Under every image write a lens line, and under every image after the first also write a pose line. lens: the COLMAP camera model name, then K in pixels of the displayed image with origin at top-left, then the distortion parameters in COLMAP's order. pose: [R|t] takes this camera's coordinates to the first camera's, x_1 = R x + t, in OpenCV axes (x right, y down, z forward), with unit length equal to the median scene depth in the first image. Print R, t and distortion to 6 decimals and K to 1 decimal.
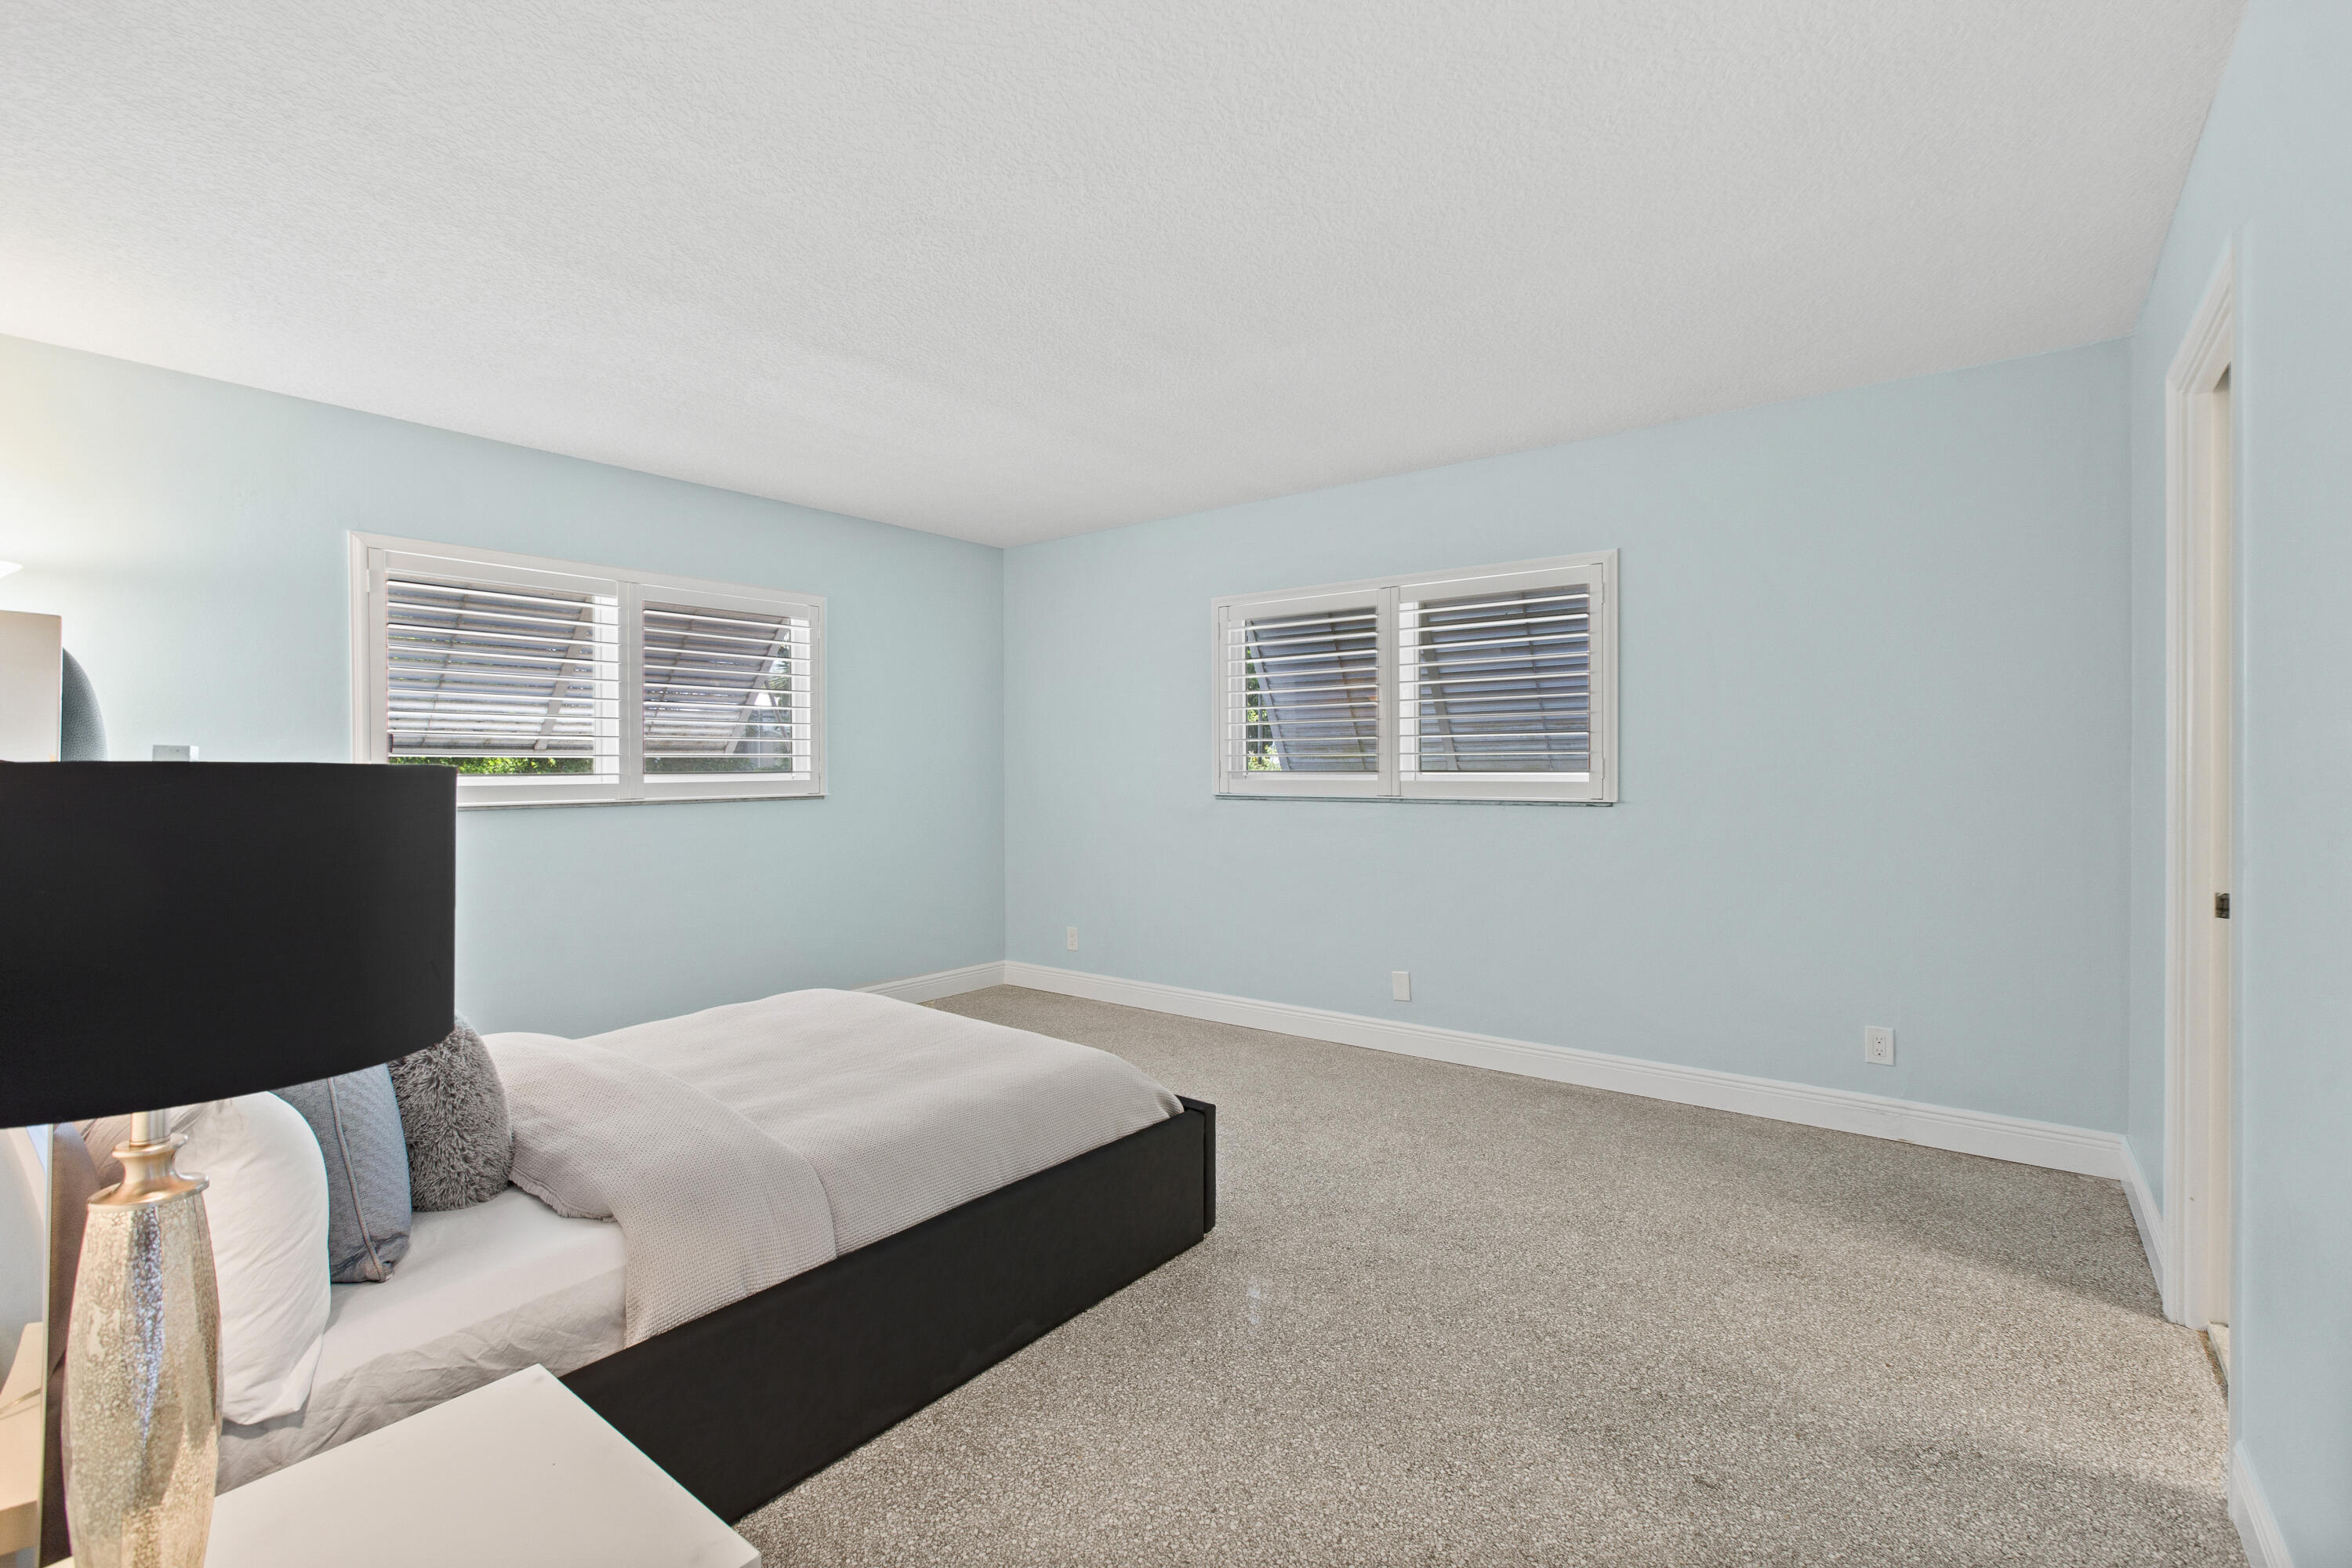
lens RADIAL K [[1090.3, 0, 1185.2], [0, 1090.3, 776.8], [0, 0, 1]] dist [0.000267, 0.000046]
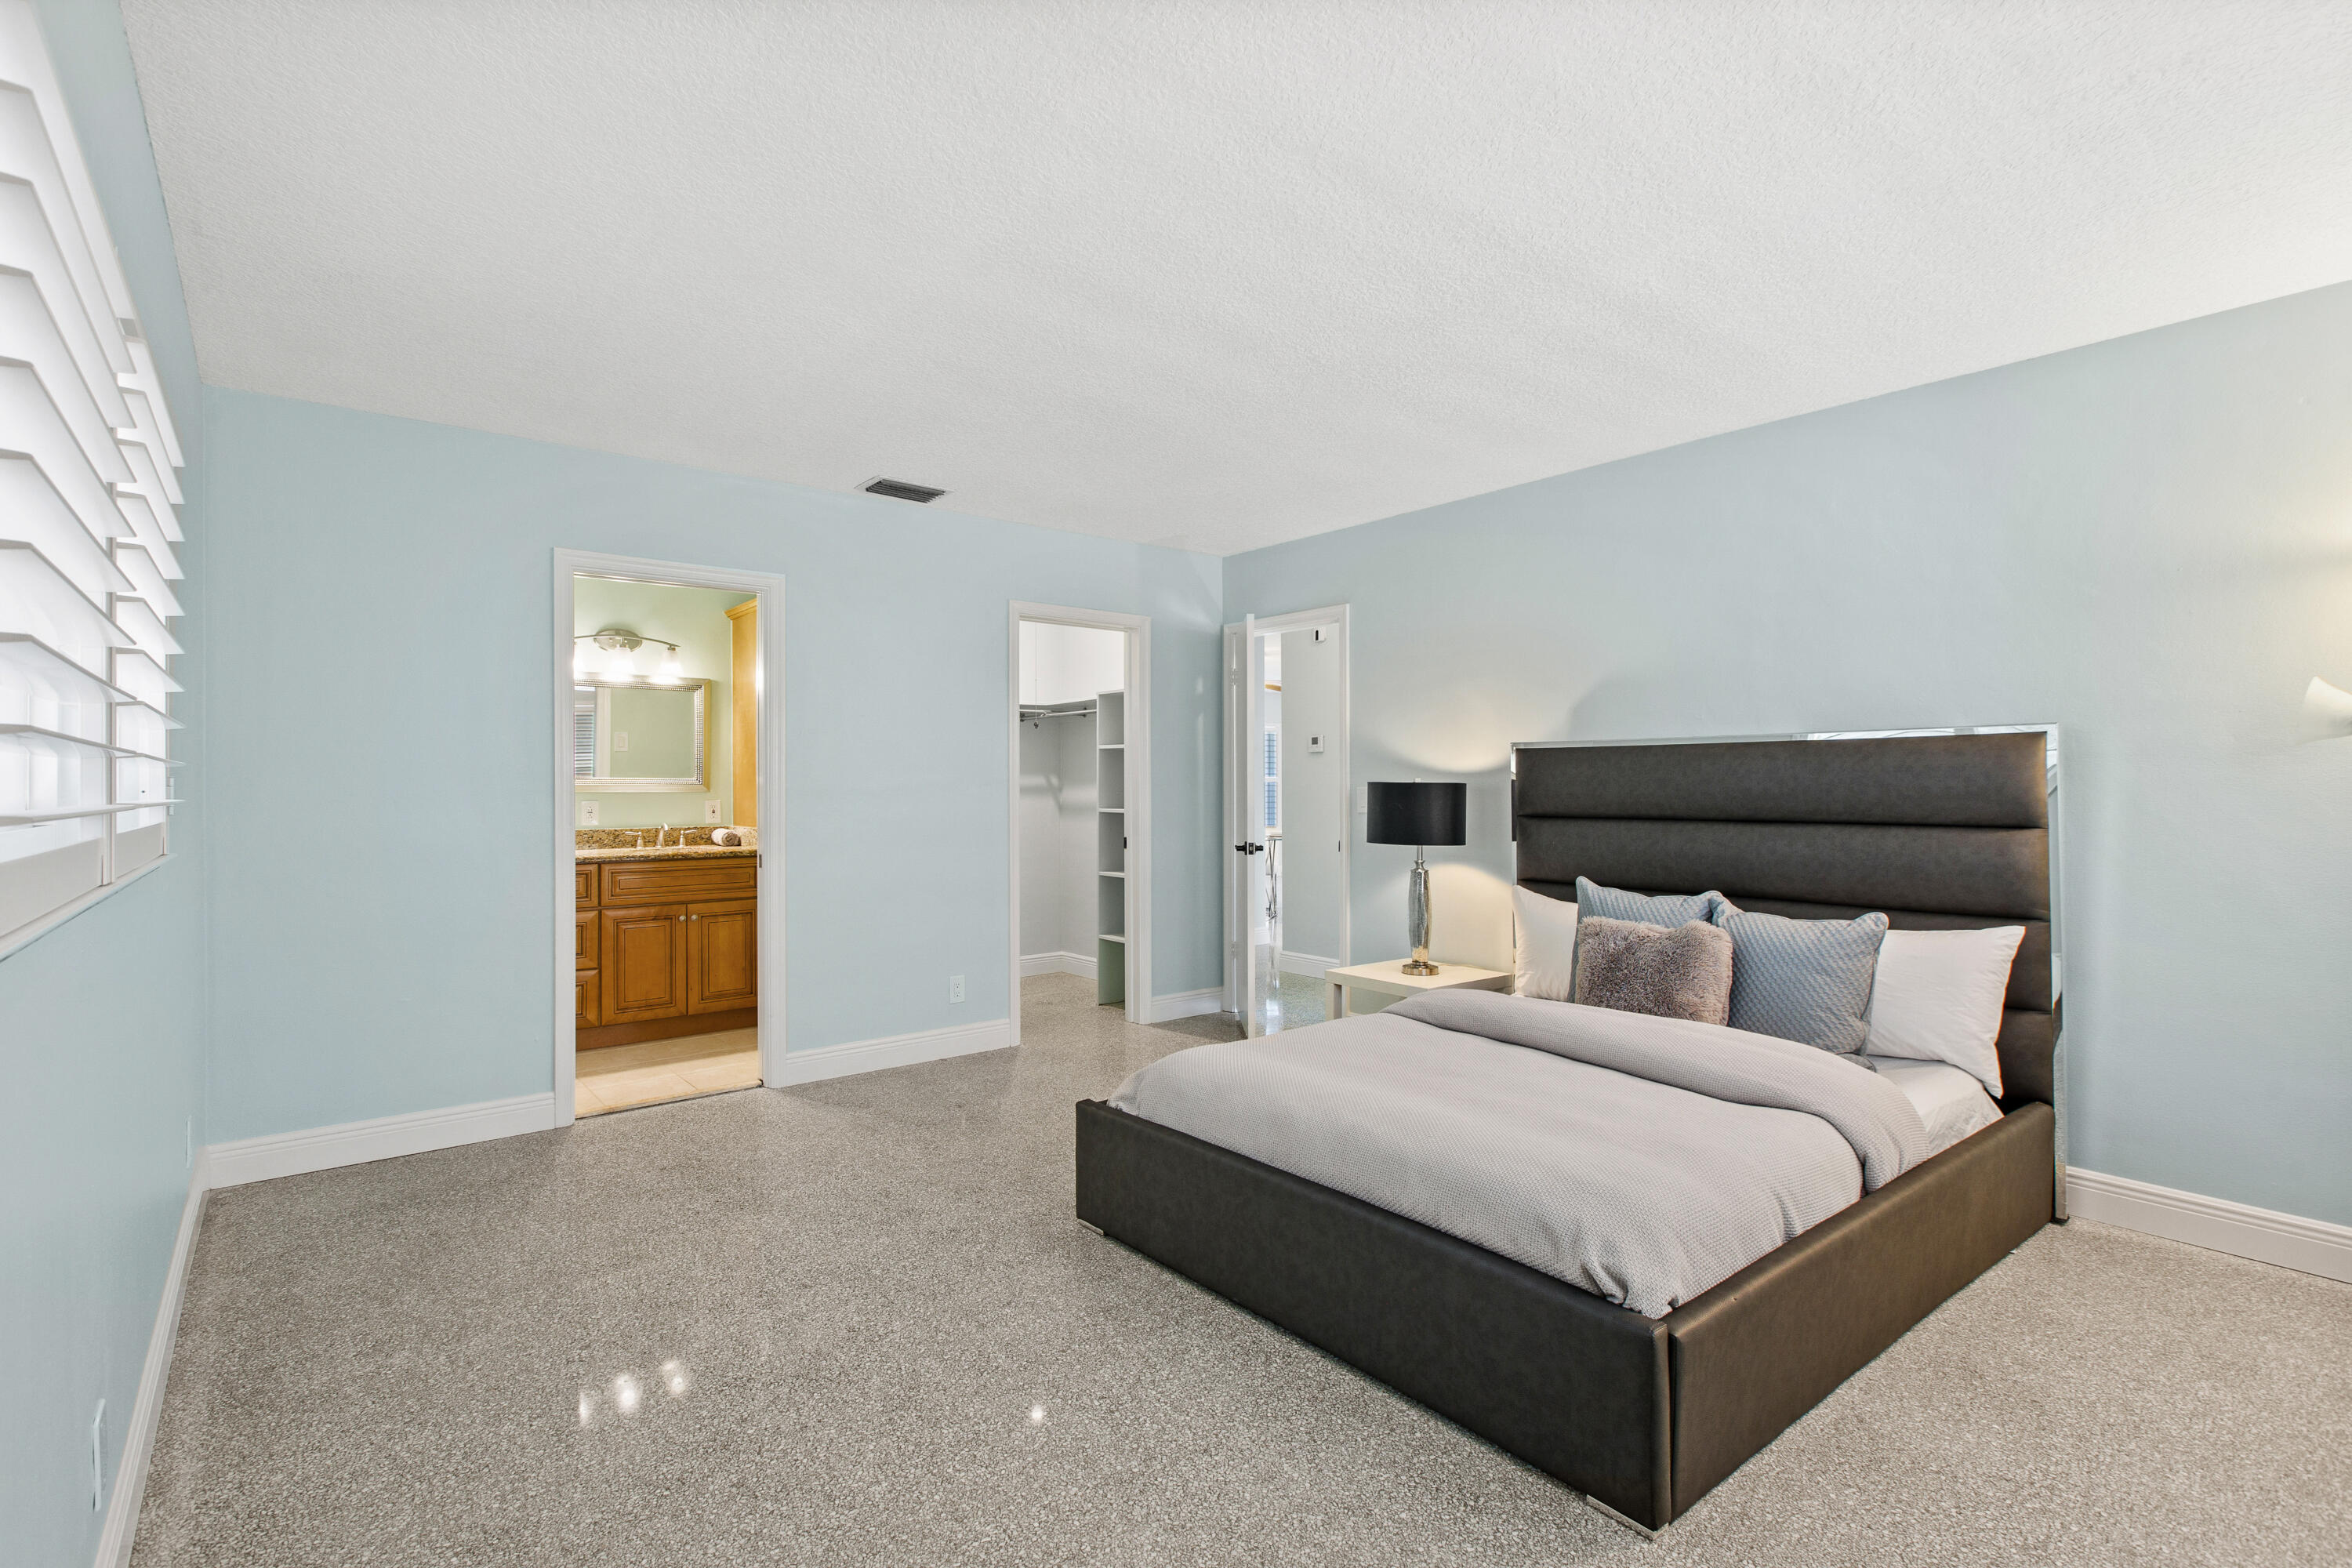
lens RADIAL K [[1090.3, 0, 1185.2], [0, 1090.3, 776.8], [0, 0, 1]] dist [0.000267, 0.000046]
pose [[-0.973744, 0.011442, 0.227357, -0.325377], [0.011486, 0.999933, -0.001128, -0.013131], [-0.227355, 0.001513, -0.973811, 2.037792]]
